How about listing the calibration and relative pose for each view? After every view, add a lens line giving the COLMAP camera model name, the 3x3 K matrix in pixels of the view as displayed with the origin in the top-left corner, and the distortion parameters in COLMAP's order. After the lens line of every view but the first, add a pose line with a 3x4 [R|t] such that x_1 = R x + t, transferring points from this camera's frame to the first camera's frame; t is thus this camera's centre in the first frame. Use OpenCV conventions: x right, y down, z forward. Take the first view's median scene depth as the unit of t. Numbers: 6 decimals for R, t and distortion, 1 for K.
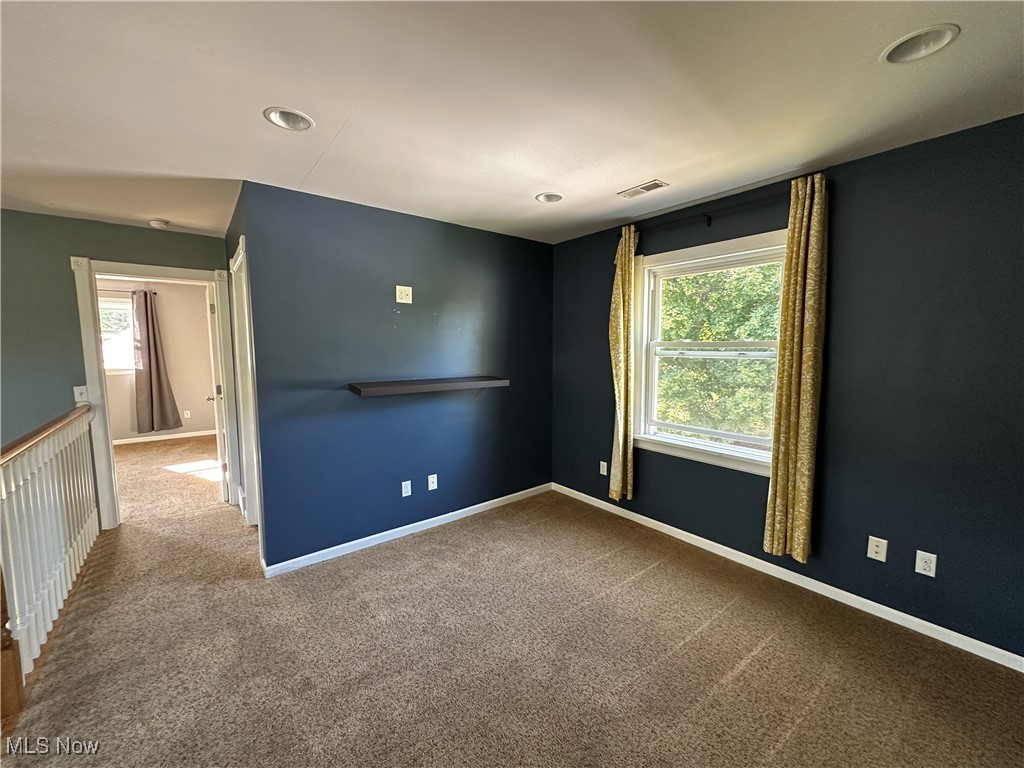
lens RADIAL K [[407.9, 0, 511.0], [0, 407.9, 383.3], [0, 0, 1]] dist [-0.000863, -0.000009]
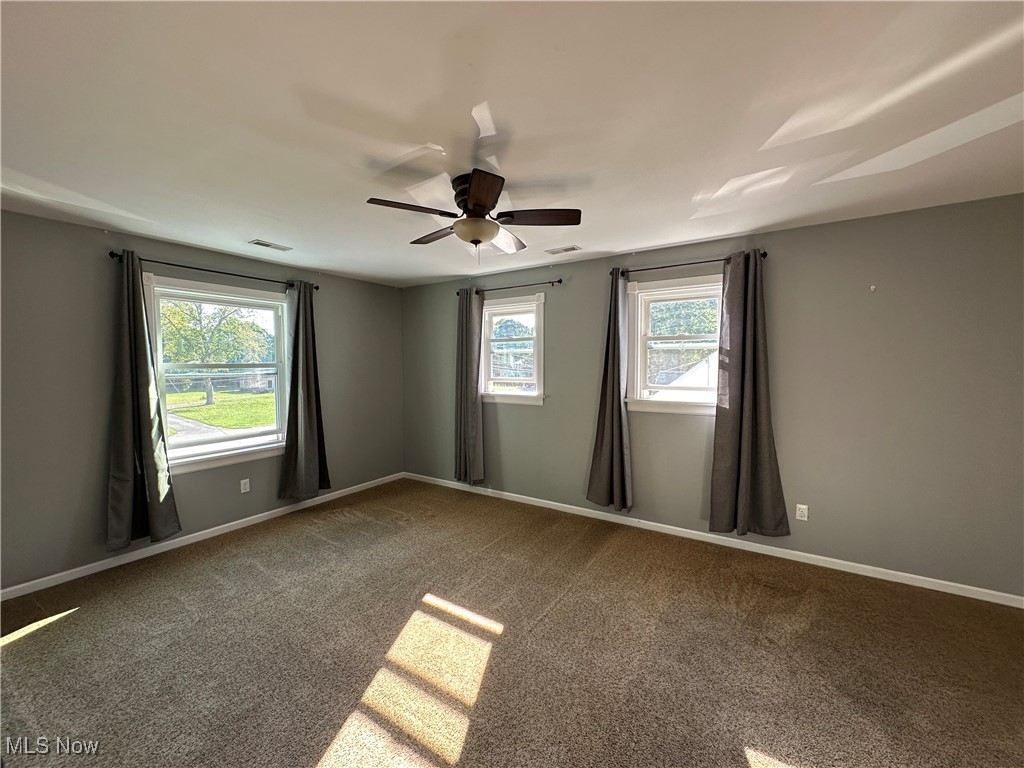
lens RADIAL K [[407.9, 0, 509.7], [0, 407.9, 381.6], [0, 0, 1]] dist [-0.000863, -0.000009]
pose [[0.328625, 0.046449, -0.943318, -0.513578], [-0.079468, 0.996608, 0.021389, -0.056364], [0.941111, 0.067935, 0.331201, 0.570993]]
